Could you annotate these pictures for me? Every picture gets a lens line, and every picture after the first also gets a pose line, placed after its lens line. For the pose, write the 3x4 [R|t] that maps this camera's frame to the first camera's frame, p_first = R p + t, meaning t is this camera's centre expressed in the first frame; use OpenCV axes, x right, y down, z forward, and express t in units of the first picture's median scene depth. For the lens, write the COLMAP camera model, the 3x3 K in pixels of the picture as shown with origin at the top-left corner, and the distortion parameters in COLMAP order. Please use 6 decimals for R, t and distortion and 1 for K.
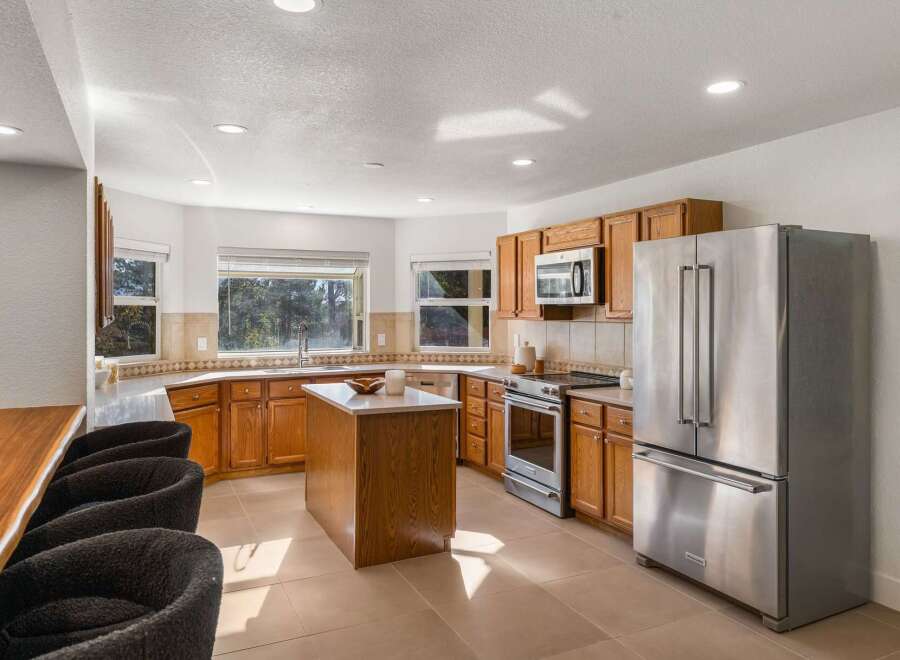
lens RADIAL K [[643.5, 0, 450.0], [0, 643.5, 330.0], [0, 0, 1]] dist [0.001497, -0.000336]
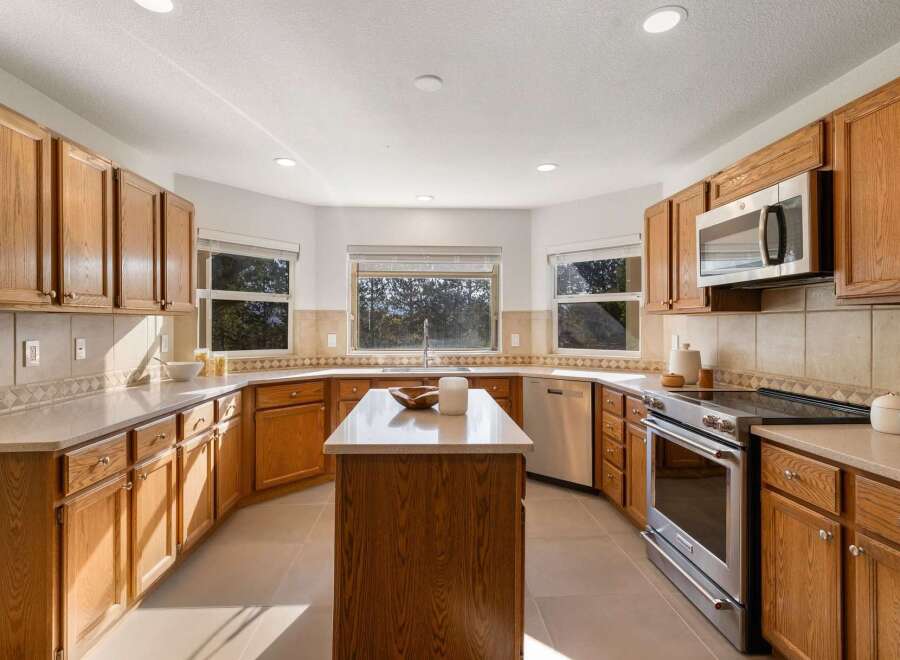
lens RADIAL K [[465.3, 0, 447.5], [0, 465.3, 327.7], [0, 0, 1]] dist [0.000952, -0.000597]
pose [[0.923593, 0.004258, -0.383350, 0.074517], [-0.014211, 0.999631, -0.023134, 0.017387], [0.383110, 0.026814, 0.923313, 0.428096]]
